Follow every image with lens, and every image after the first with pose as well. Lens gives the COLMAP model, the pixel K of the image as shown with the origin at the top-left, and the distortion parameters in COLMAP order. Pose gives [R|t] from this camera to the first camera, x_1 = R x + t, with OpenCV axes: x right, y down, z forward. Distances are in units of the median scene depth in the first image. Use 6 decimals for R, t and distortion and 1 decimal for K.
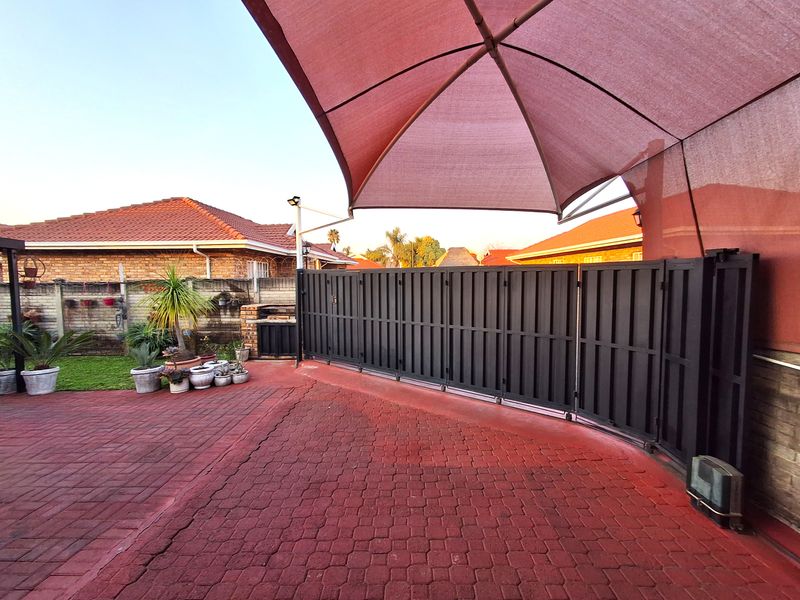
lens RADIAL K [[367.9, 0, 394.8], [0, 367.9, 306.2], [0, 0, 1]] dist [0.008521, 0.003177]
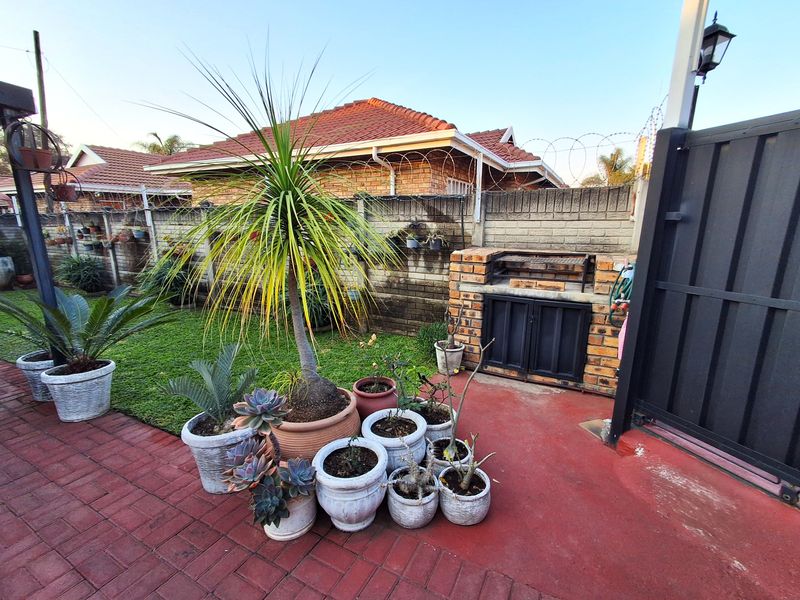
lens RADIAL K [[367.9, 0, 399.0], [0, 367.9, 299.8], [0, 0, 1]] dist [0.008521, 0.003177]
pose [[0.897569, 0.099983, -0.429387, -0.256395], [-0.039883, 0.988366, 0.146773, -0.005843], [0.439066, -0.114614, 0.891114, 0.525239]]
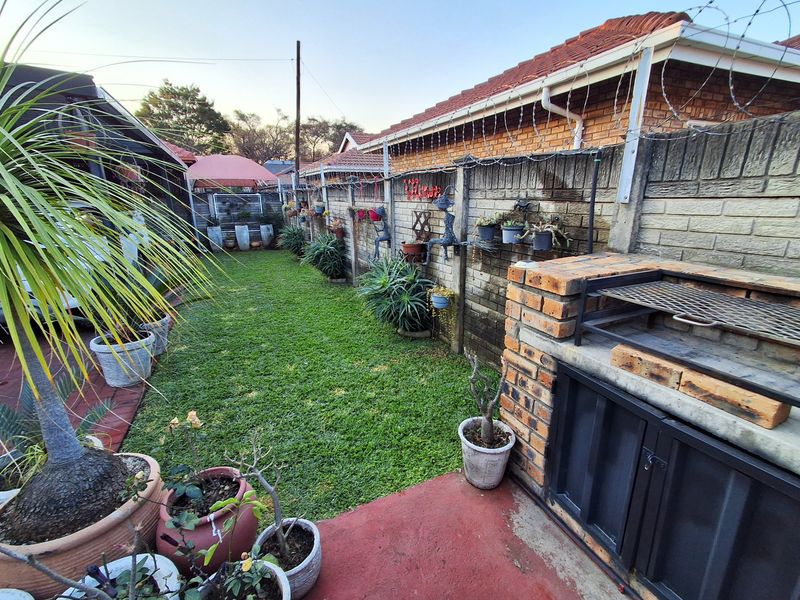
lens RADIAL K [[367.9, 0, 395.9], [0, 367.9, 297.8], [0, 0, 1]] dist [0.008521, 0.003177]
pose [[0.449790, 0.244615, -0.858983, -0.229076], [-0.062533, 0.968028, 0.242924, -0.028479], [0.890943, -0.055549, 0.450706, 0.770416]]
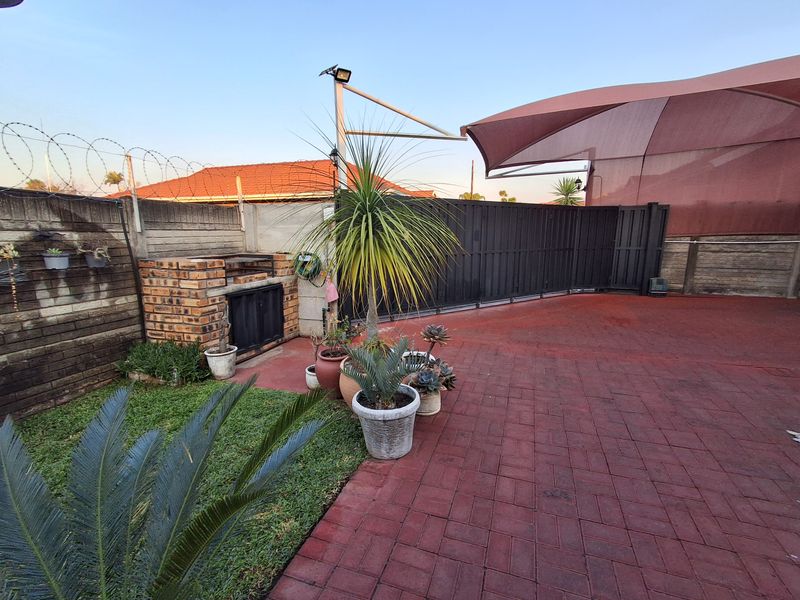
lens RADIAL K [[367.9, 0, 394.4], [0, 367.9, 301.8], [0, 0, 1]] dist [0.008521, 0.003177]
pose [[0.305197, -0.170457, 0.936909, -0.711561], [0.082229, 0.984892, 0.152401, 0.000232], [-0.948733, 0.030529, 0.314602, 0.589877]]
